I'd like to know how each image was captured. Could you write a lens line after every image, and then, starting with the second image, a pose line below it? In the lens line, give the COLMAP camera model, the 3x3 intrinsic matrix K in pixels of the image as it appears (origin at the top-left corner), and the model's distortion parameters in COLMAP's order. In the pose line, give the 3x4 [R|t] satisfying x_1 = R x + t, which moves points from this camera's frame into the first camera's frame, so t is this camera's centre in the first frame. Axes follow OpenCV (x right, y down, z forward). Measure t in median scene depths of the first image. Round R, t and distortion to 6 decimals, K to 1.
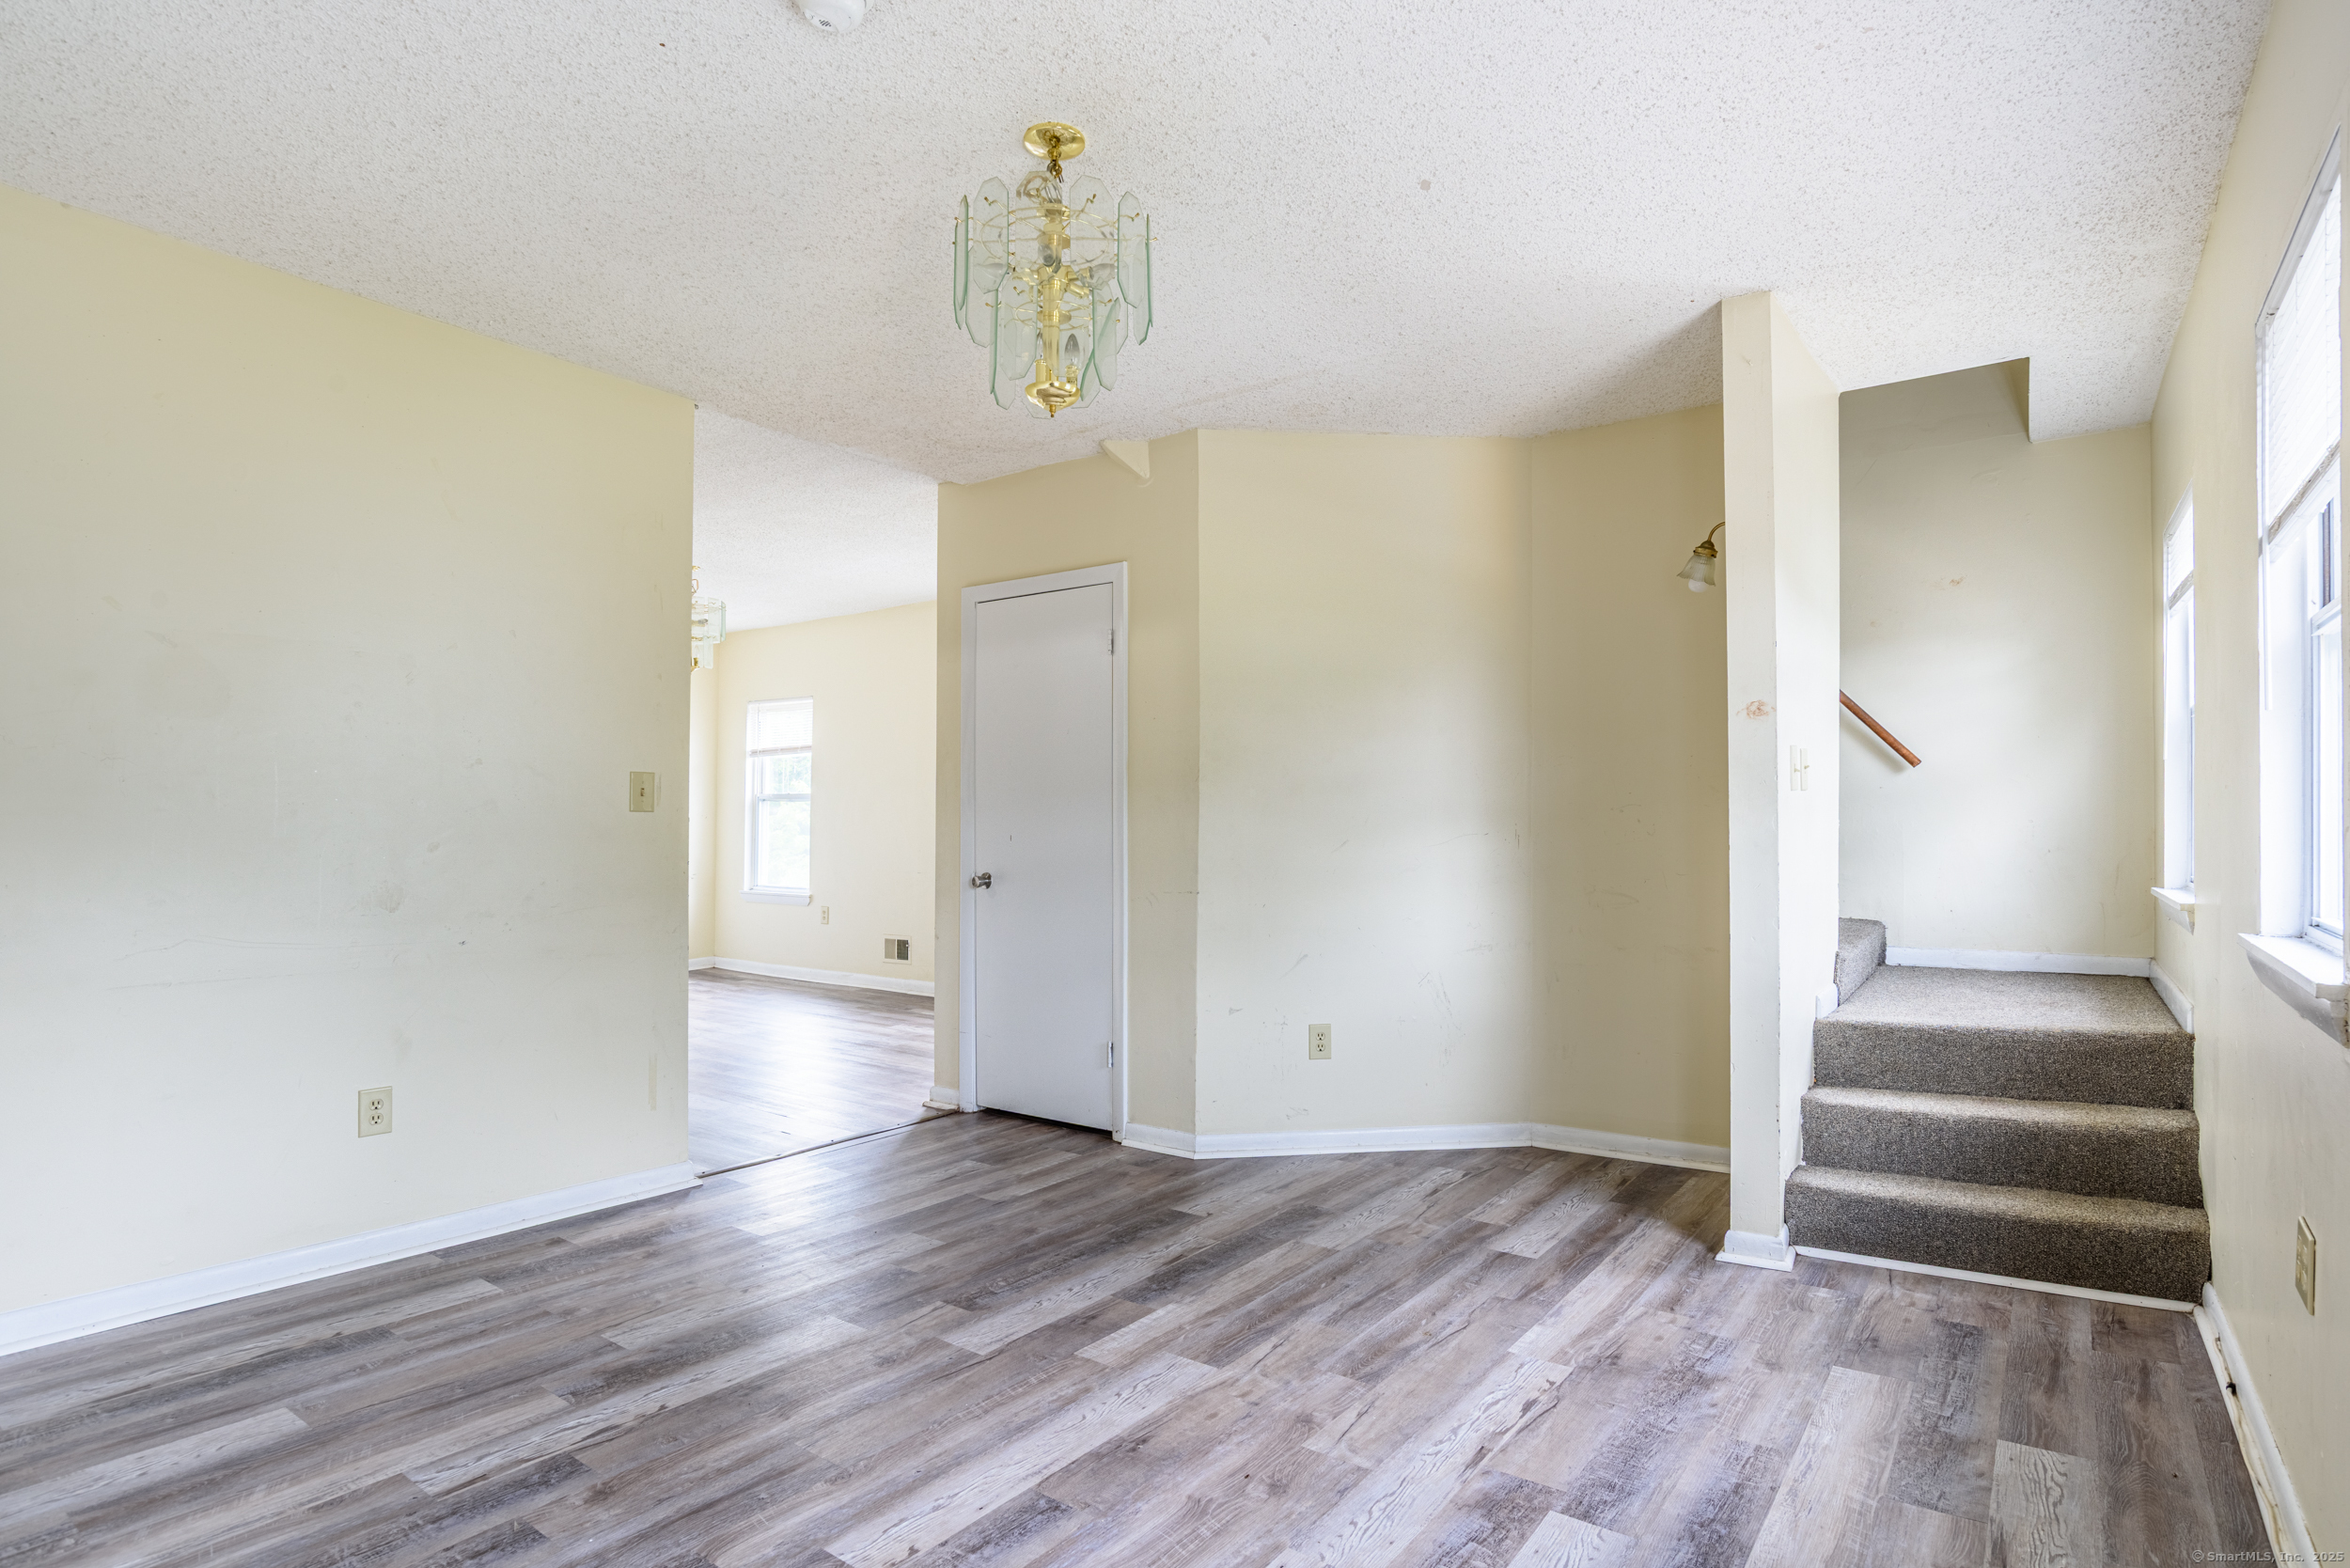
lens RADIAL K [[1218.2, 0, 1190.4], [0, 1218.2, 805.6], [0, 0, 1]] dist [-0.032016, 0.005623]
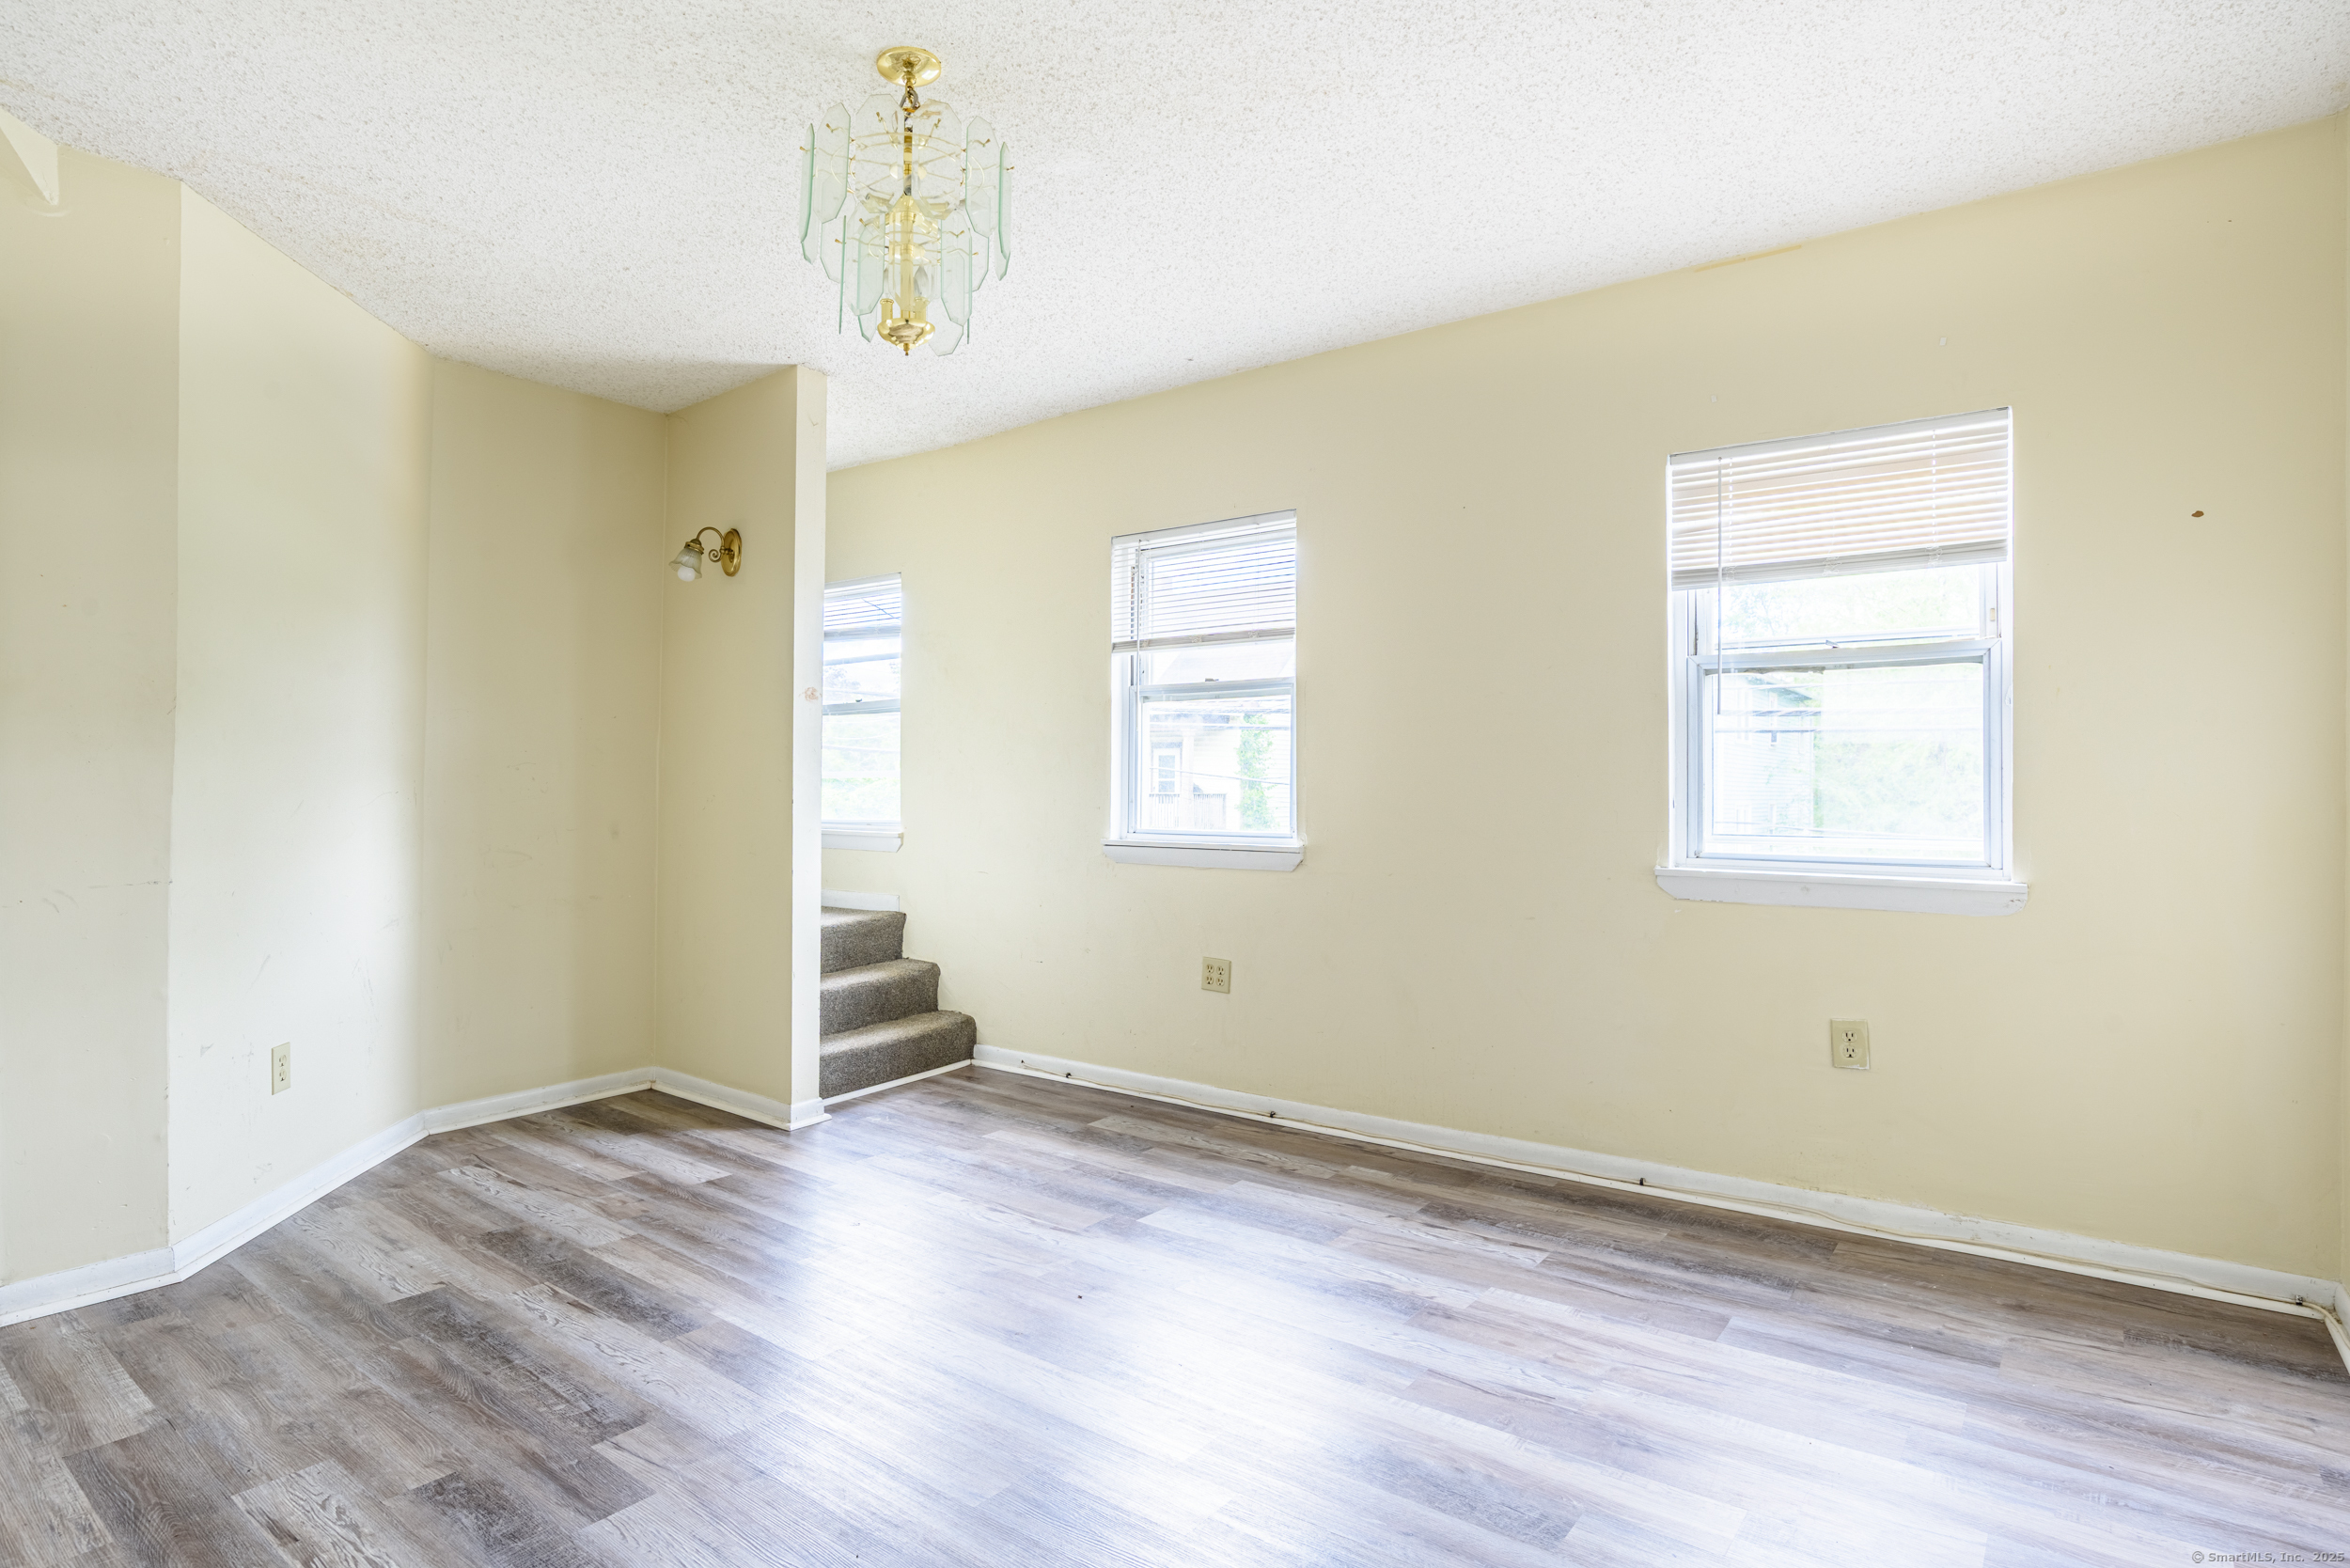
lens RADIAL K [[1218.2, 0, 1118.5], [0, 1218.2, 793.6], [0, 0, 1]] dist [-0.032016, 0.005623]
pose [[0.055905, -0.001035, 0.998436, -0.842240], [-0.019355, 0.999810, 0.002120, 0.018382], [-0.998248, -0.019443, 0.055874, 0.623199]]
